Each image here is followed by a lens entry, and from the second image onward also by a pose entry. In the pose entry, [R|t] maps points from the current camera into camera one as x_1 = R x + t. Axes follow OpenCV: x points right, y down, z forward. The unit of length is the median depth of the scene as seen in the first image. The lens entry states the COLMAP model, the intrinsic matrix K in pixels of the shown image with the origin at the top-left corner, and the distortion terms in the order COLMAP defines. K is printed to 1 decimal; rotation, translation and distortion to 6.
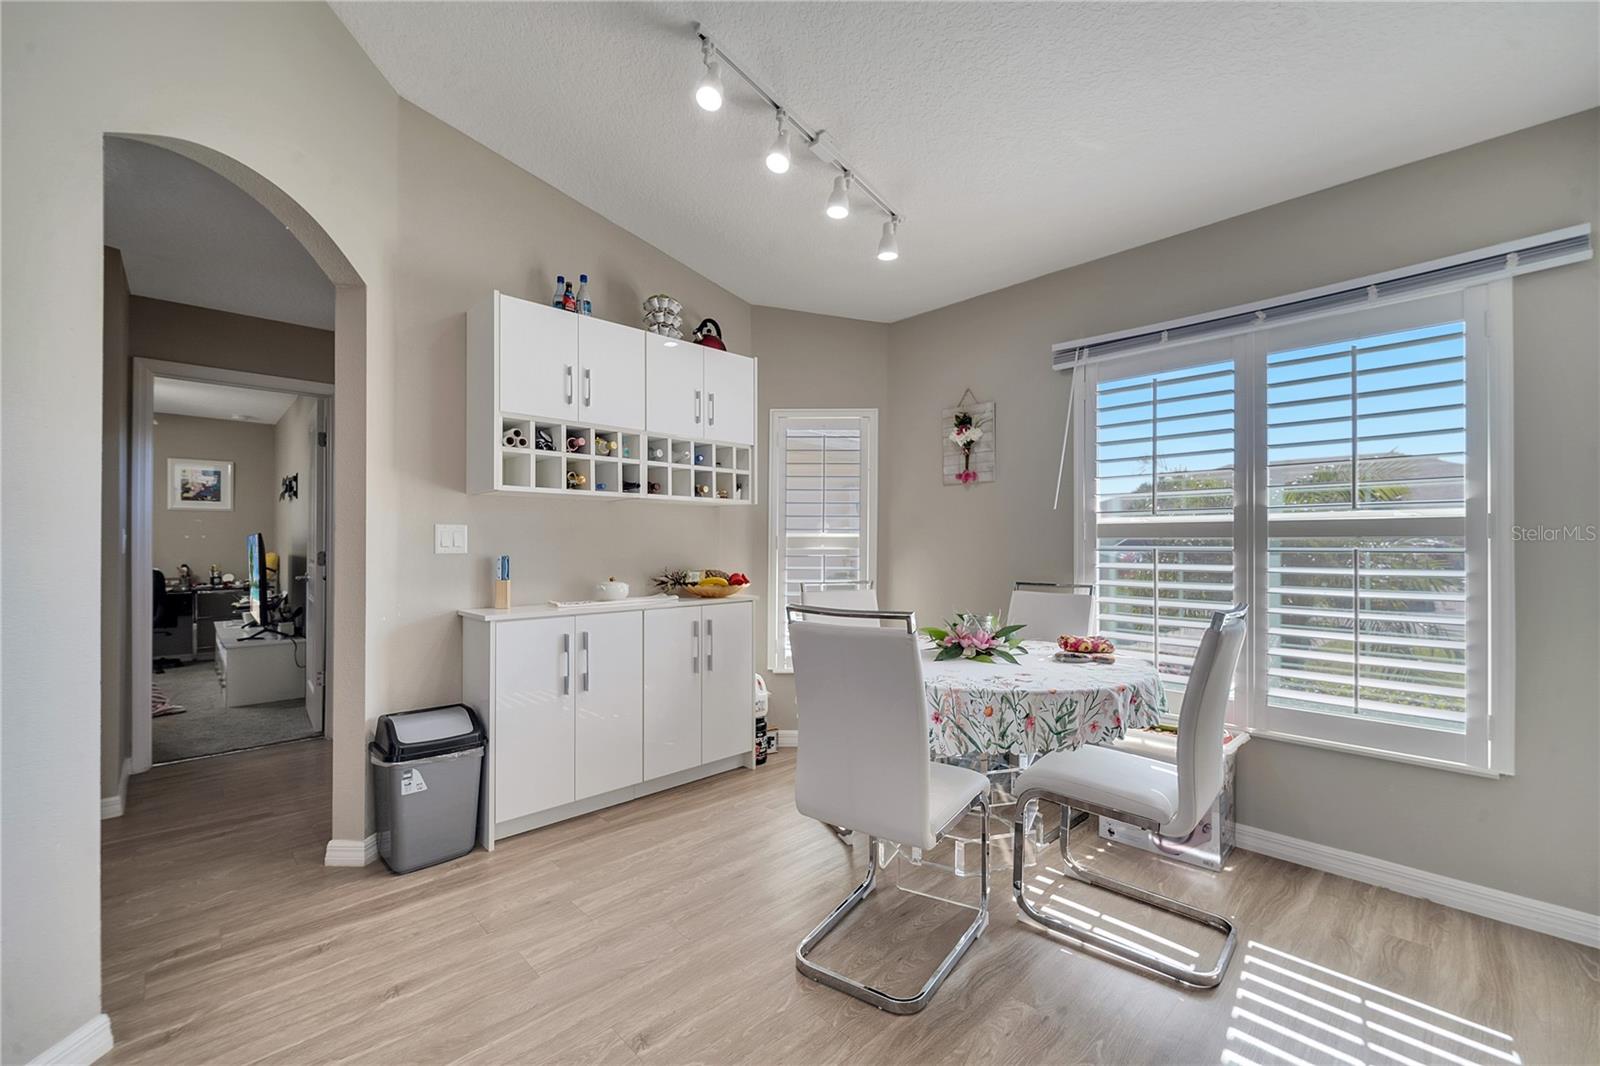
lens RADIAL K [[648.8, 0, 814.2], [0, 648.8, 548.7], [0, 0, 1]] dist [-0.000770, -0.001938]
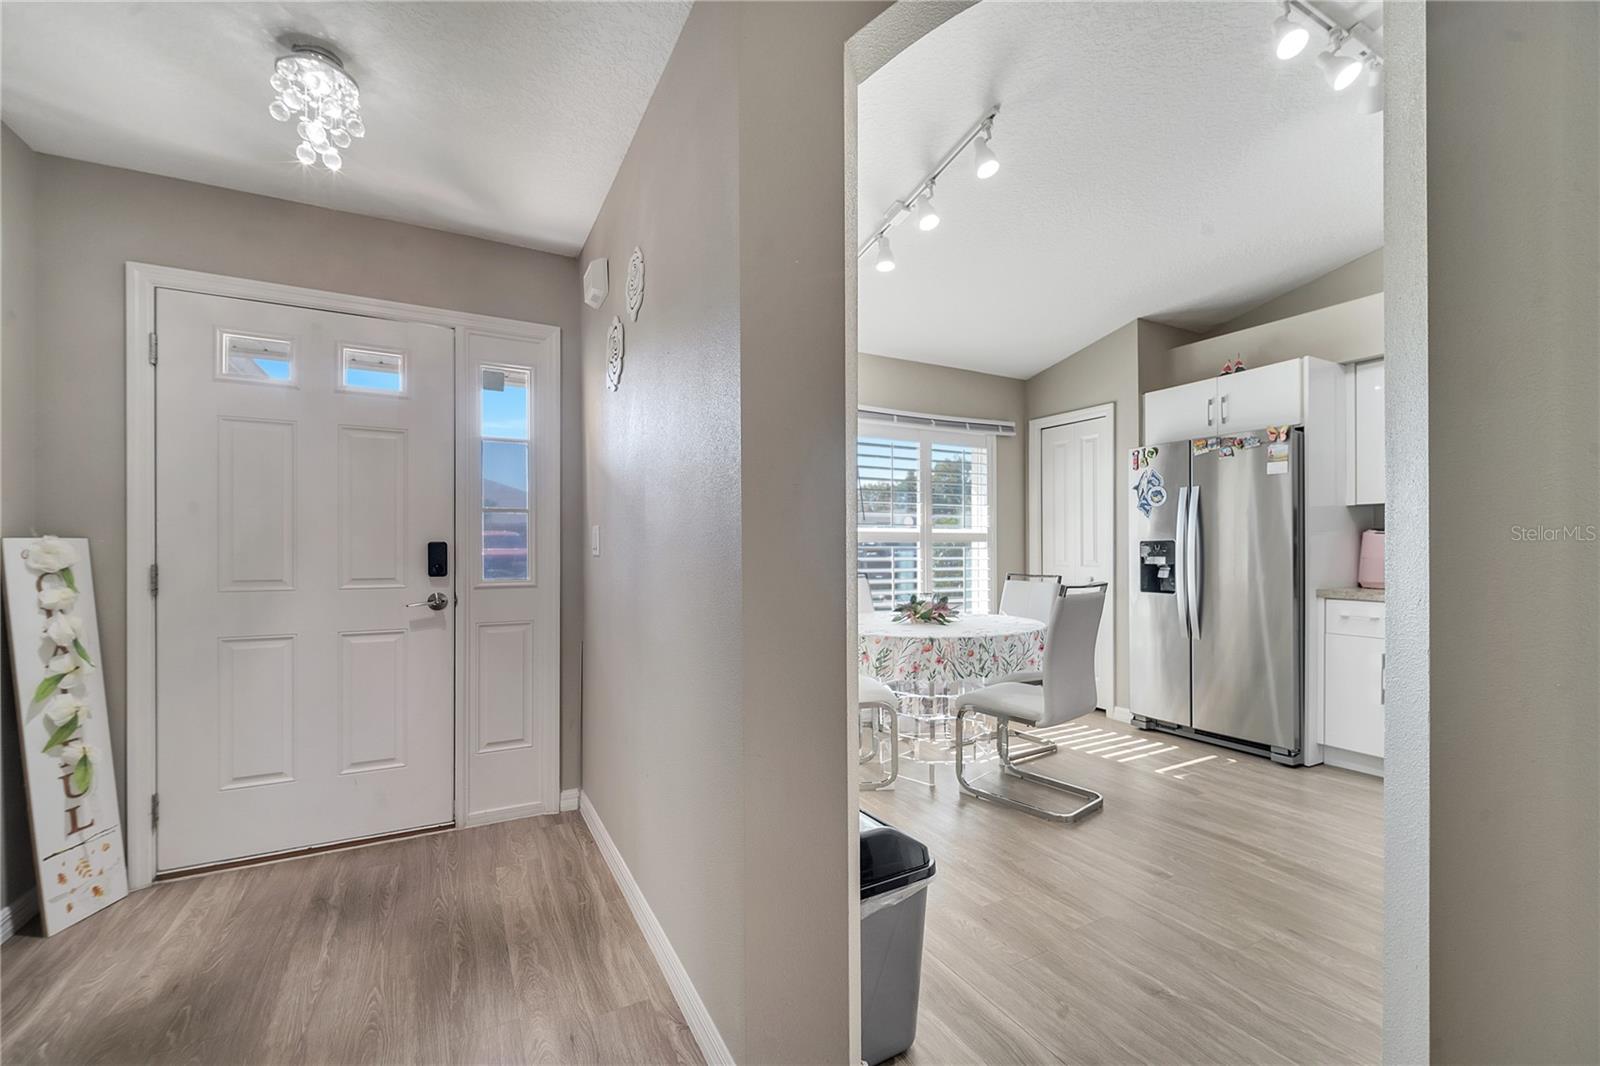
lens RADIAL K [[648.8, 0, 789.9], [0, 648.8, 546.9], [0, 0, 1]] dist [-0.000770, -0.001938]
pose [[0.283617, -0.000652, 0.958937, -1.084644], [0.006935, 0.999975, -0.001372, -0.001842], [-0.958913, 0.007039, 0.283614, 0.774897]]
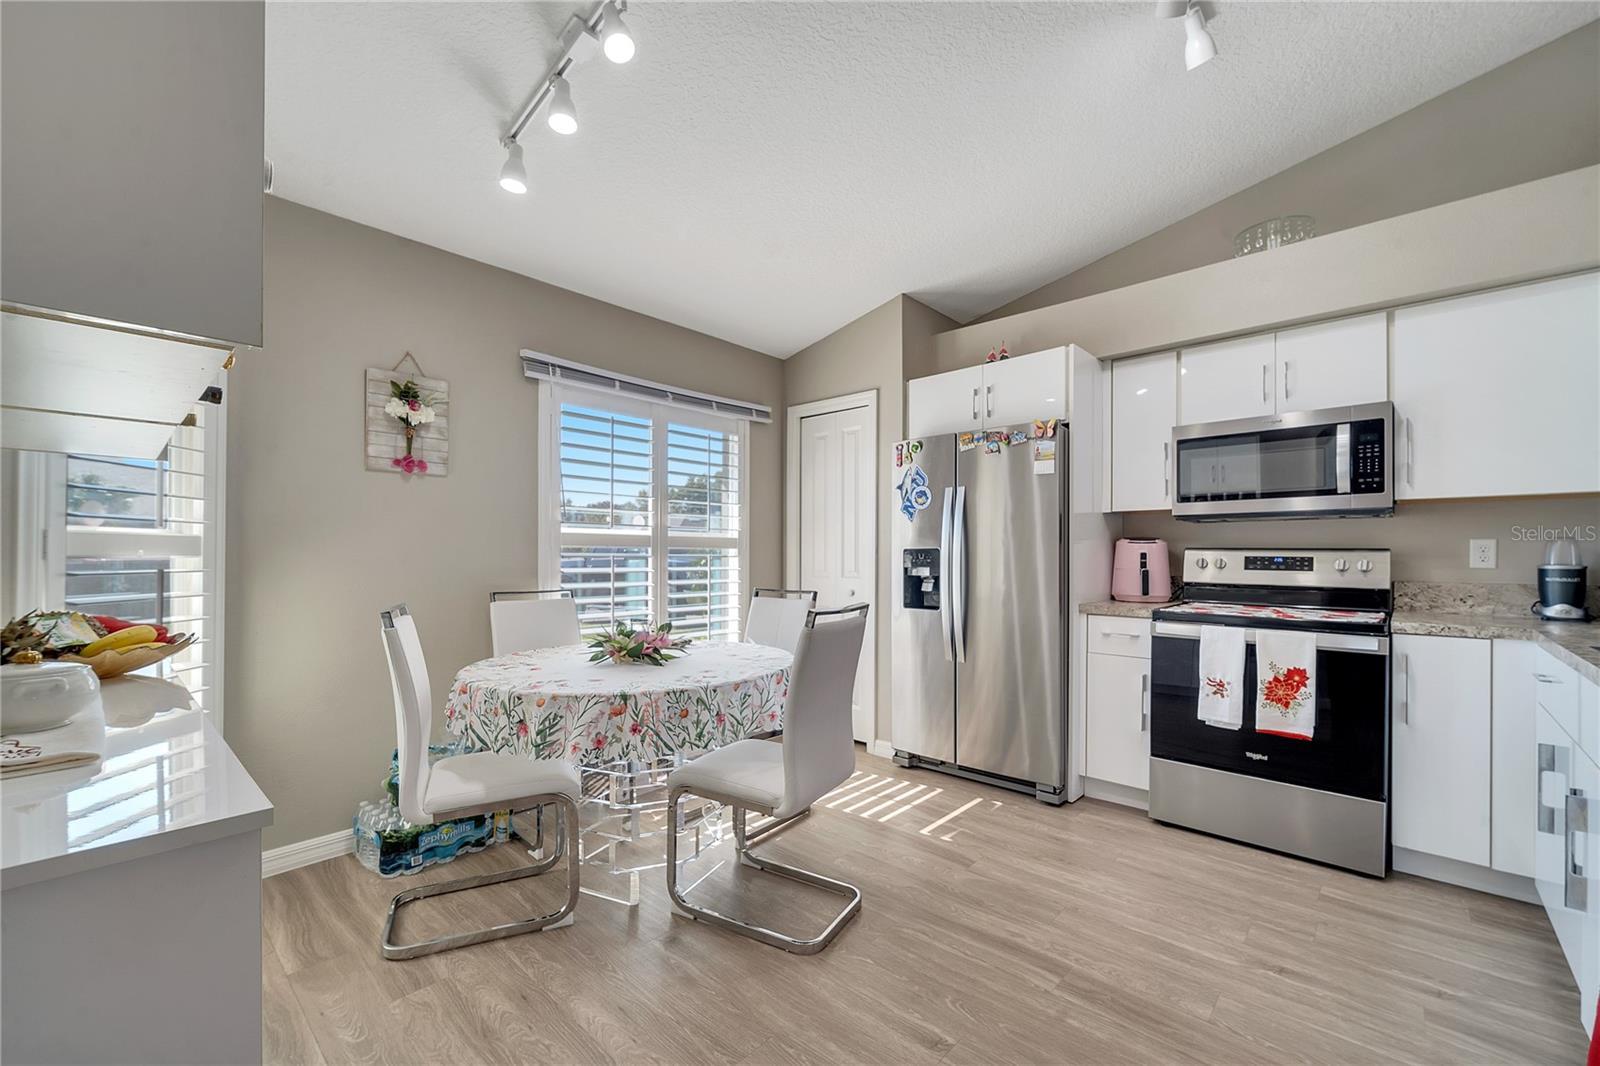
lens RADIAL K [[648.8, 0, 785.1], [0, 648.8, 555.4], [0, 0, 1]] dist [-0.000770, -0.001938]
pose [[-0.038080, -0.003821, 0.999267, -0.703052], [0.000961, 0.999992, 0.003860, -0.004093], [-0.999274, 0.001107, -0.038076, 0.709272]]
